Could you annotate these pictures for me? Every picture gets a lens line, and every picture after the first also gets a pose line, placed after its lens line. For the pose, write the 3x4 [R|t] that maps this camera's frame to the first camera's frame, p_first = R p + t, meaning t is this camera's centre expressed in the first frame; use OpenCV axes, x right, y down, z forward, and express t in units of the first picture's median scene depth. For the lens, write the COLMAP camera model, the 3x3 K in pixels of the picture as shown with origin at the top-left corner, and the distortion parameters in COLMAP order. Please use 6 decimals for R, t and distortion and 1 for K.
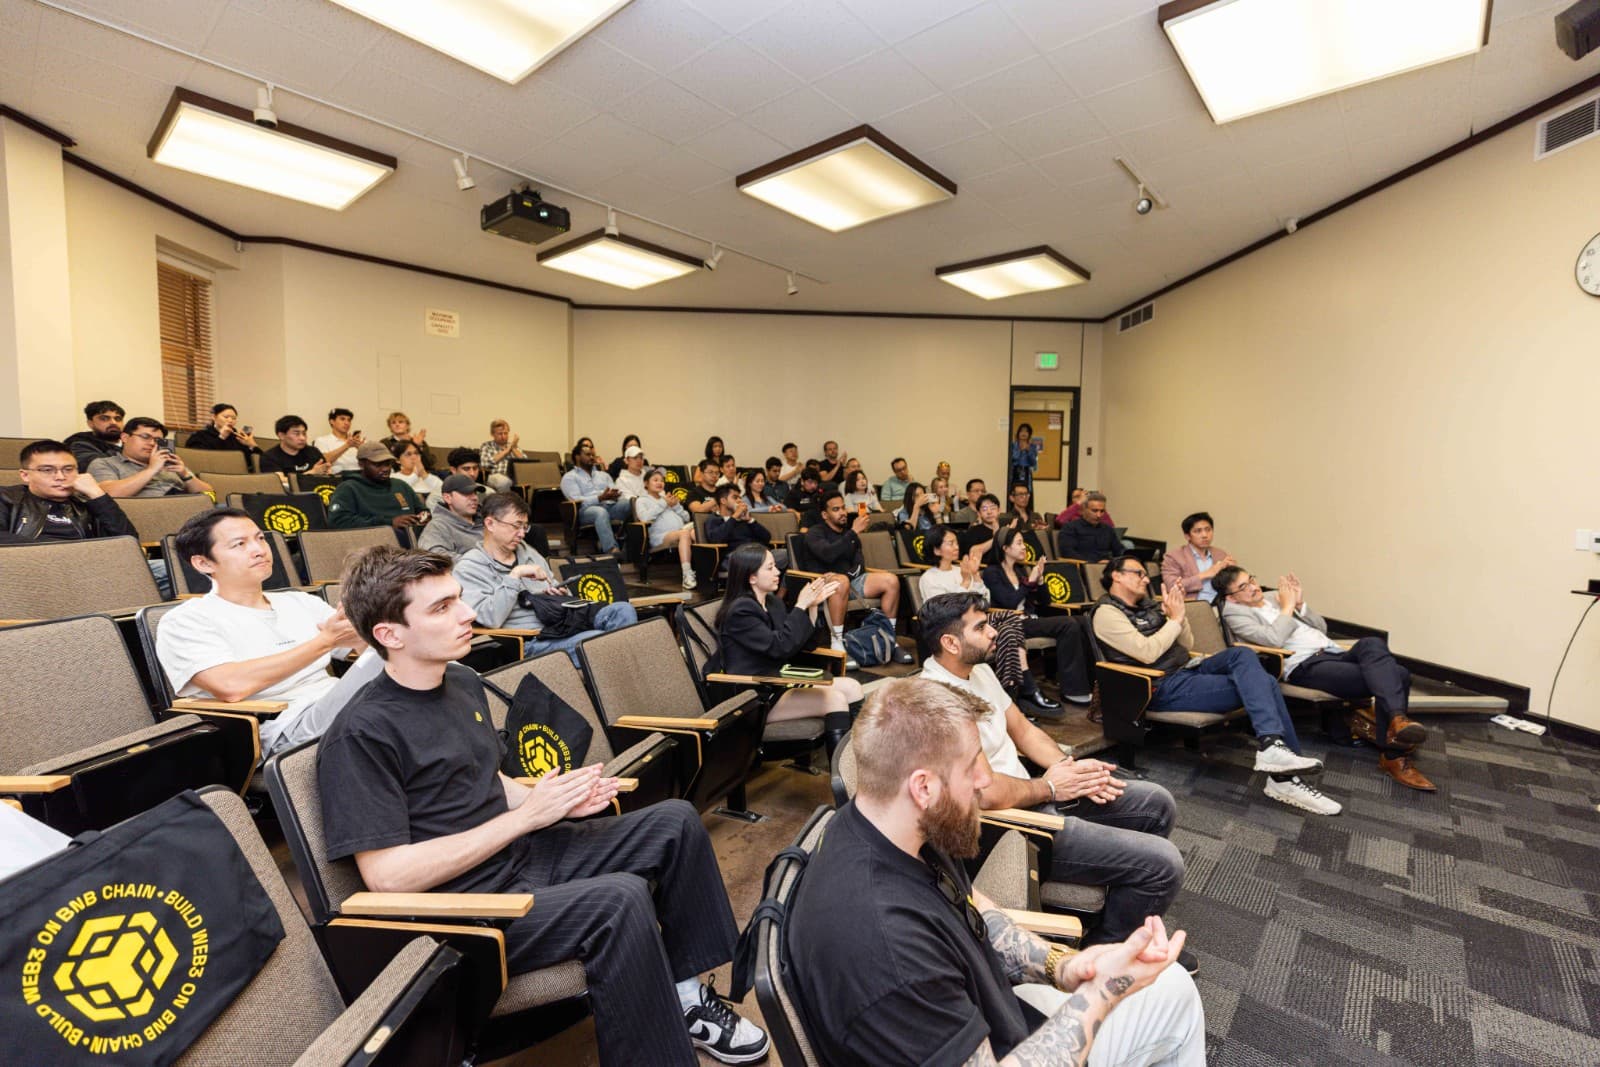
lens RADIAL K [[697.3, 0, 831.5], [0, 697.3, 534.2], [0, 0, 1]] dist [-0.000237, 0.000003]
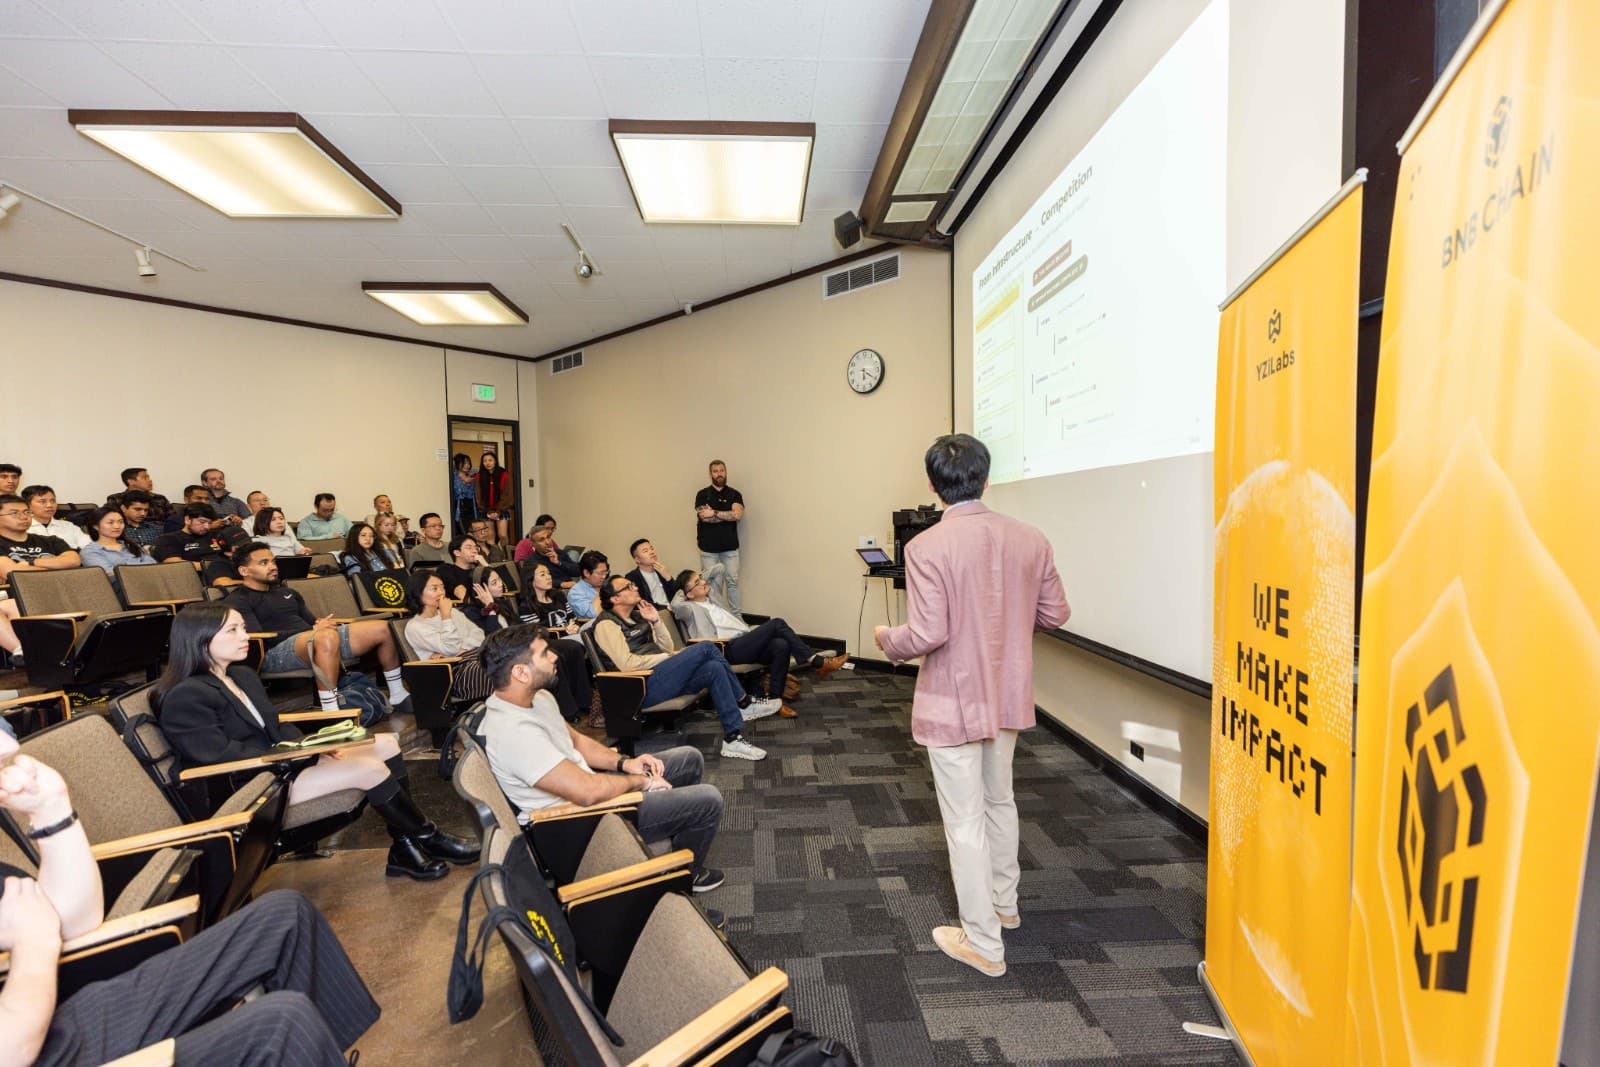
lens RADIAL K [[706.7, 0, 802.0], [0, 706.7, 541.1], [0, 0, 1]] dist [-0.001122, -0.000846]
pose [[0.706528, -0.051343, 0.705820, -0.153797], [0.071781, 0.997420, 0.000703, -0.006423], [-0.704035, 0.050168, 0.708391, -0.048872]]
